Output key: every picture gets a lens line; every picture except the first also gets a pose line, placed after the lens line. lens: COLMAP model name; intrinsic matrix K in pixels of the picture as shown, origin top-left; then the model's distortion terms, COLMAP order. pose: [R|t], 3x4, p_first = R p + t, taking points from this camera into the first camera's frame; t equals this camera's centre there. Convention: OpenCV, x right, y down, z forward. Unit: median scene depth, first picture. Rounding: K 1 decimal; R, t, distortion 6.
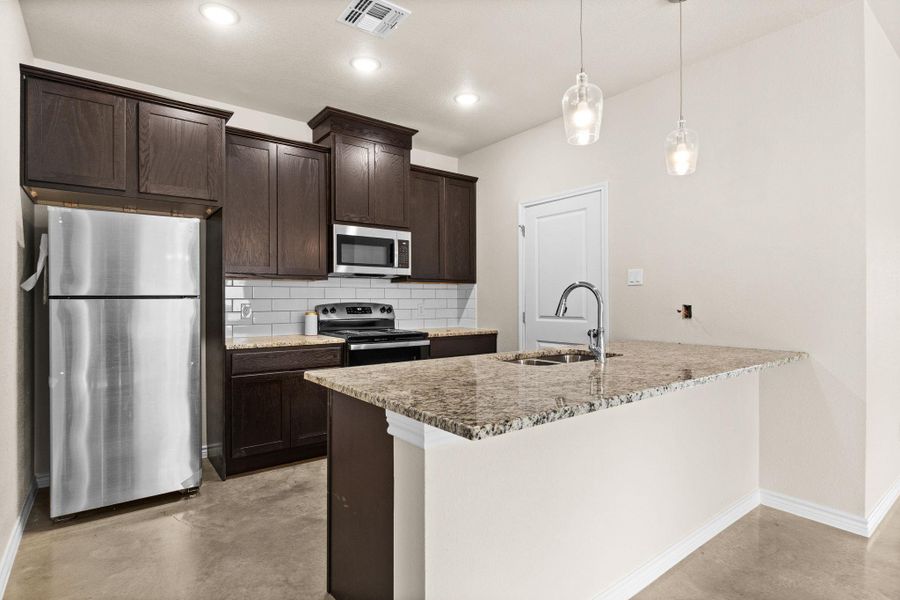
lens RADIAL K [[446.9, 0, 444.8], [0, 446.9, 297.4], [0, 0, 1]] dist [-0.007155, 0.000920]
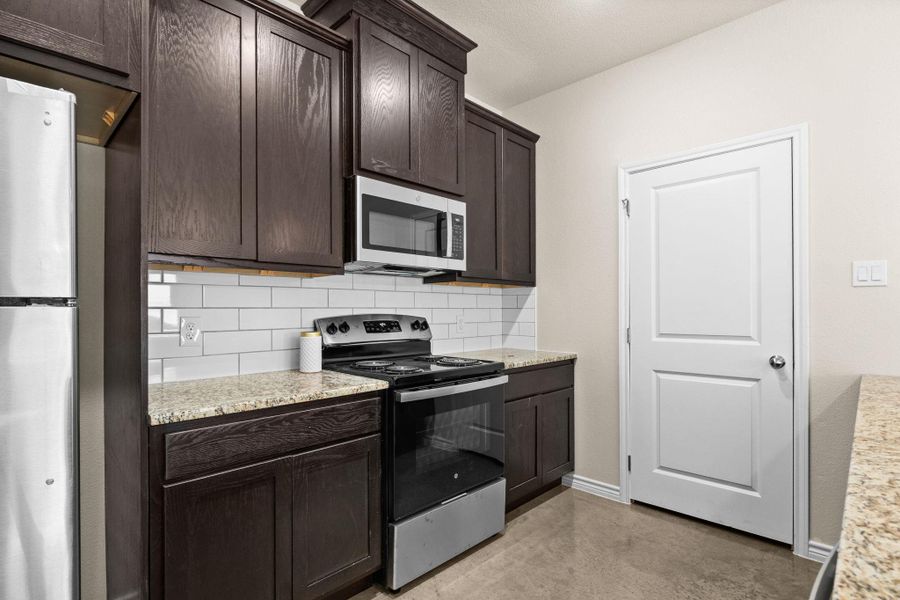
lens RADIAL K [[446.9, 0, 455.2], [0, 446.9, 307.9], [0, 0, 1]] dist [-0.007155, 0.000920]
pose [[0.989117, 0.001032, 0.147131, -0.193778], [-0.001116, 0.999999, 0.000486, 0.002612], [-0.147130, -0.000645, 0.989117, 0.392611]]
